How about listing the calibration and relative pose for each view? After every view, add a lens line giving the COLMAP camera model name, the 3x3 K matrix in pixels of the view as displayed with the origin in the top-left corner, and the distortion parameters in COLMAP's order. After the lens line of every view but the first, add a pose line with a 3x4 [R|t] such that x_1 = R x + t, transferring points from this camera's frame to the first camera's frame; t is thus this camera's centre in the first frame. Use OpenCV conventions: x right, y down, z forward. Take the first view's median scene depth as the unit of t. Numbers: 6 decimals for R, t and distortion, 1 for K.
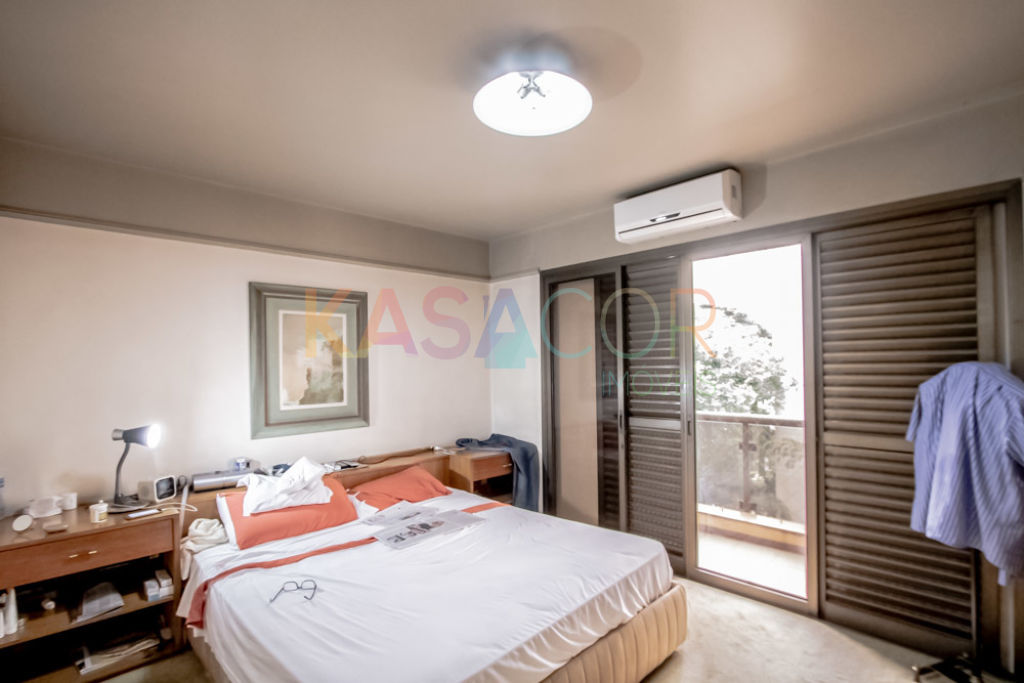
lens RADIAL K [[481.8, 0, 521.6], [0, 481.8, 344.3], [0, 0, 1]] dist [-0.019884, -0.000545]
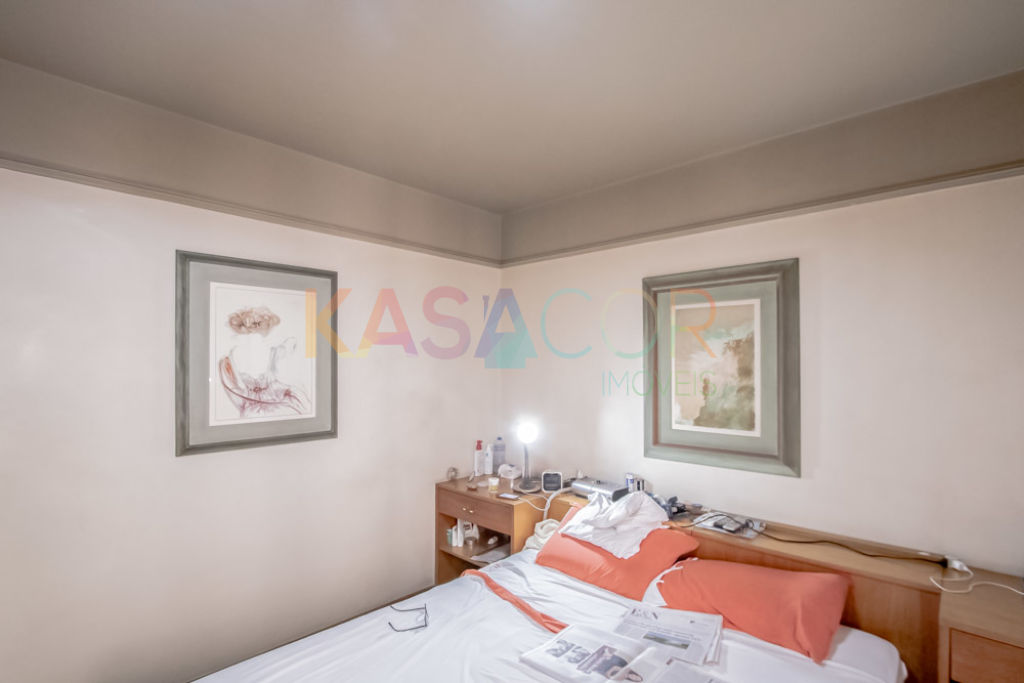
lens RADIAL K [[481.8, 0, 518.0], [0, 481.8, 349.9], [0, 0, 1]] dist [-0.019884, -0.000545]
pose [[0.073710, -0.013473, -0.997189, 0.274998], [0.034932, 0.999330, -0.010920, 0.003326], [0.996668, -0.034029, 0.074131, 0.639707]]
